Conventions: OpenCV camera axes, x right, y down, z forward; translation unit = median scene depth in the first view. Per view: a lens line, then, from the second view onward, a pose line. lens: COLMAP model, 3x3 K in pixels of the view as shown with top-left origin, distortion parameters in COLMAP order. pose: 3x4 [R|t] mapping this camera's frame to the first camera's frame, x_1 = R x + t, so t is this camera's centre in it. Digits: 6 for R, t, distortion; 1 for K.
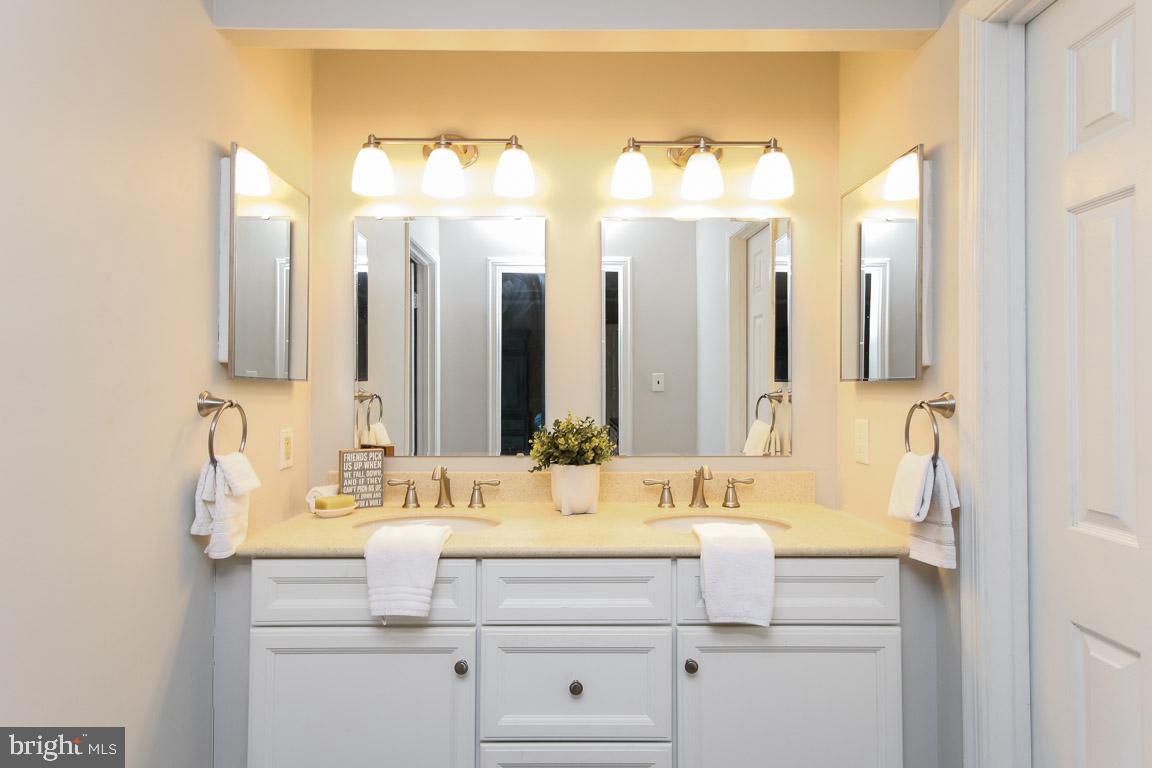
lens RADIAL K [[639.0, 0, 576.0], [0, 639.0, 384.0], [0, 0, 1]] dist [-0.000792, -0.000042]
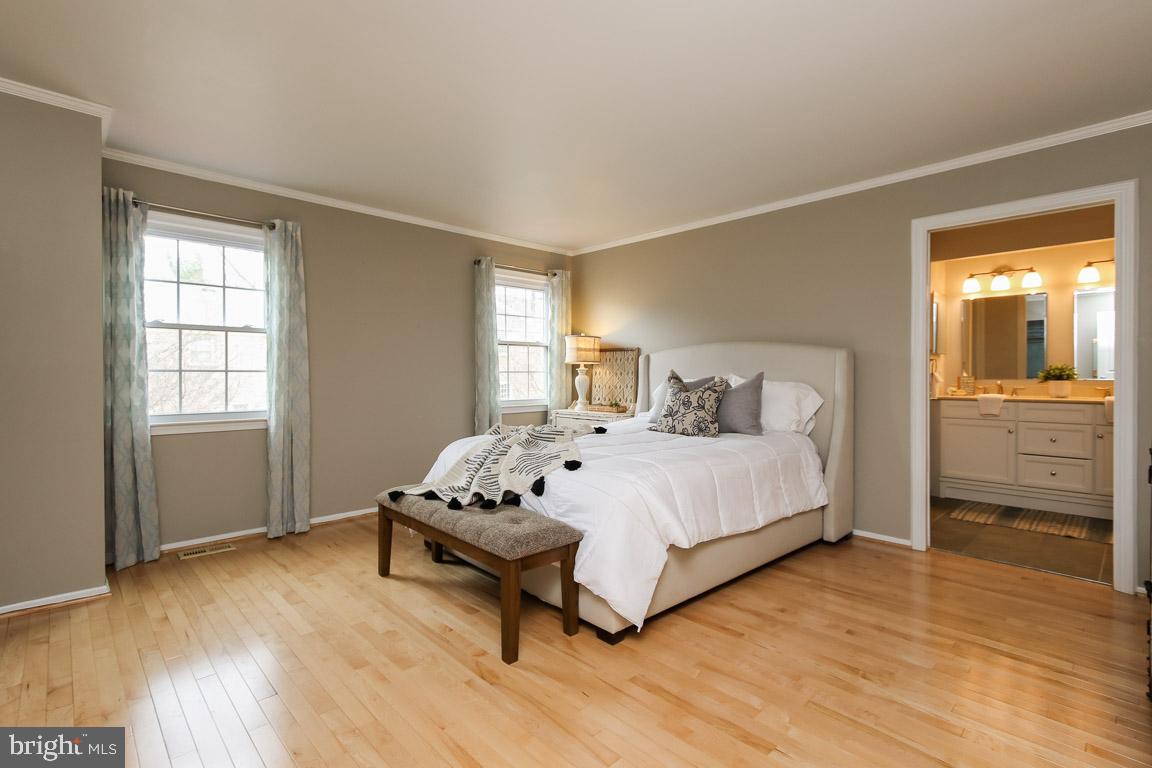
lens RADIAL K [[533.6, 0, 576.0], [0, 533.6, 384.0], [0, 0, 1]] dist [-0.001625, -0.000303]
pose [[0.688862, 0.006373, -0.724865, 0.244776], [0.007064, 0.999855, 0.015504, 0.090588], [0.724858, -0.015800, 0.688717, -2.266172]]
